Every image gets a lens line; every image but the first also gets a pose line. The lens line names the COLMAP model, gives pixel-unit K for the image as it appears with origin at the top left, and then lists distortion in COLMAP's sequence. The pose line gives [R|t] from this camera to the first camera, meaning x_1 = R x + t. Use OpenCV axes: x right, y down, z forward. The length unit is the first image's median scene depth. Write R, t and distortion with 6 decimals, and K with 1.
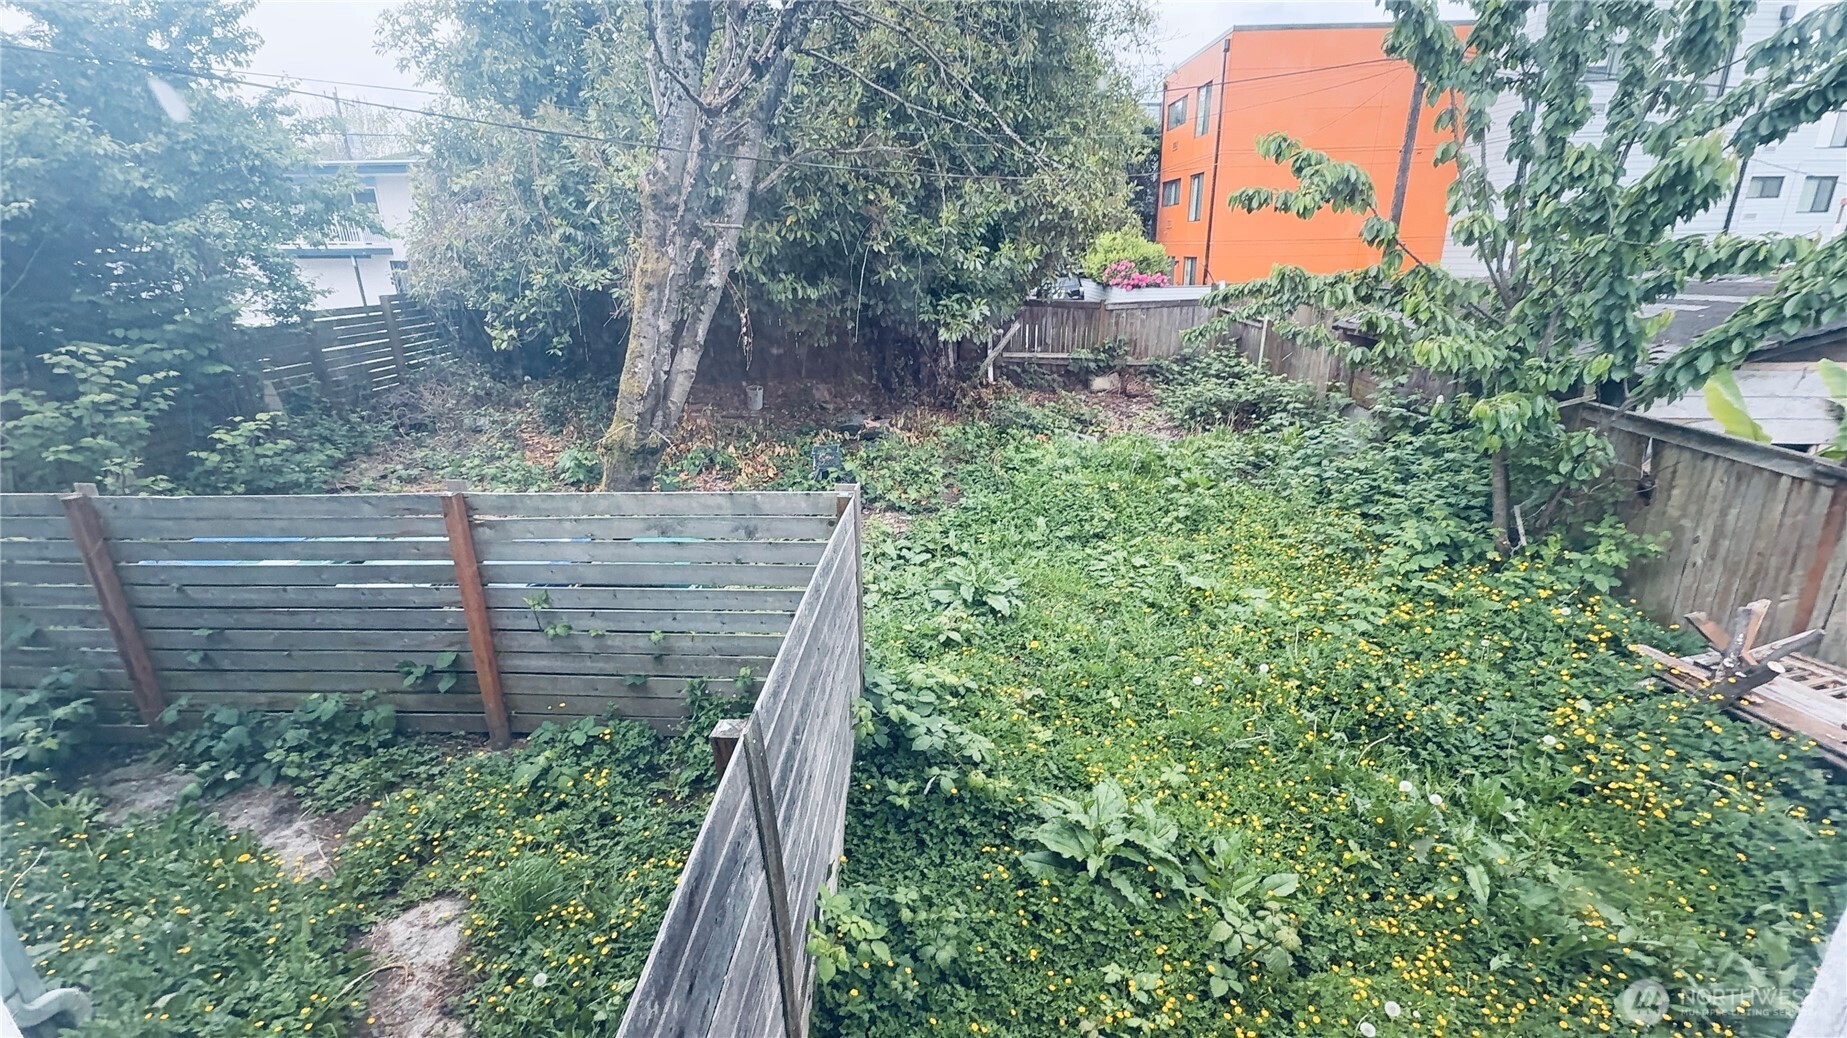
lens RADIAL K [[806.2, 0, 929.9], [0, 806.2, 518.1], [0, 0, 1]] dist [0.010464, 0.000057]
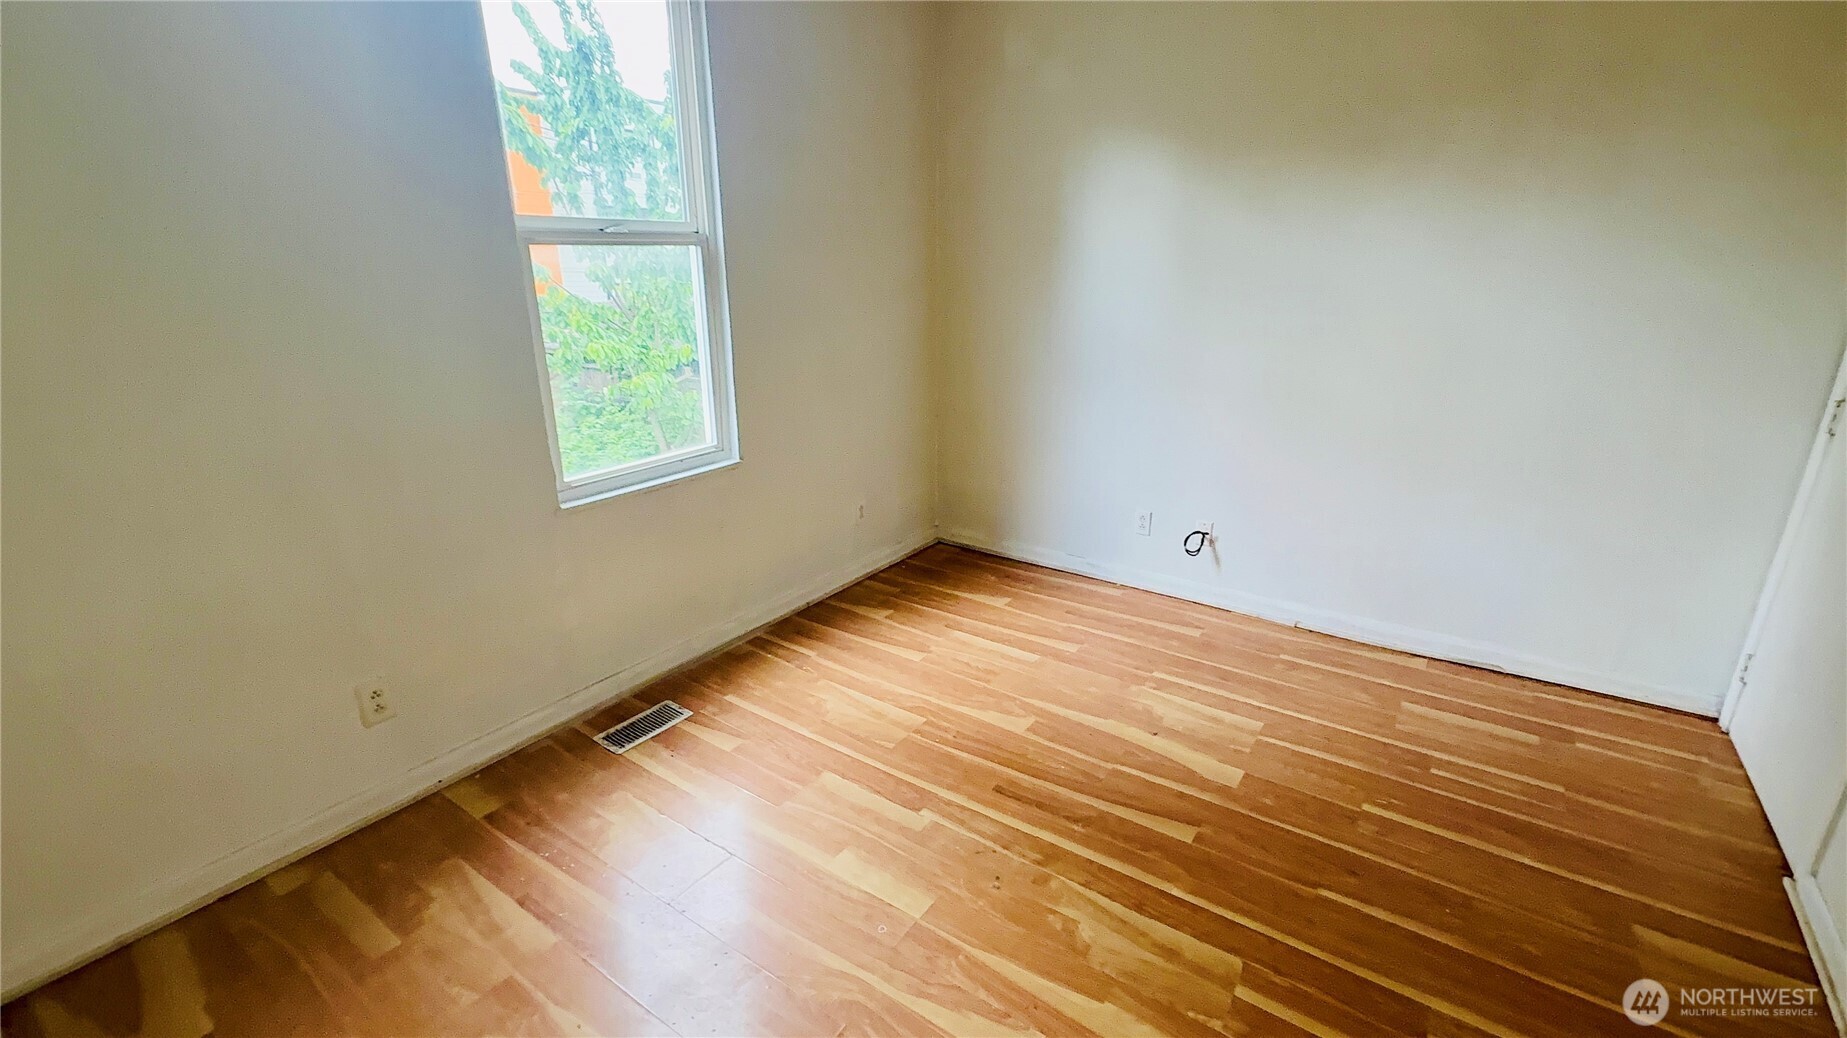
lens RADIAL K [[806.2, 0, 925.6], [0, 806.2, 519.2], [0, 0, 1]] dist [0.010464, 0.000057]
pose [[0.576284, -0.236862, 0.782172, -0.282699], [0.261023, 0.960295, 0.098488, 0.107562], [-0.774444, 0.147408, 0.615230, -0.362636]]
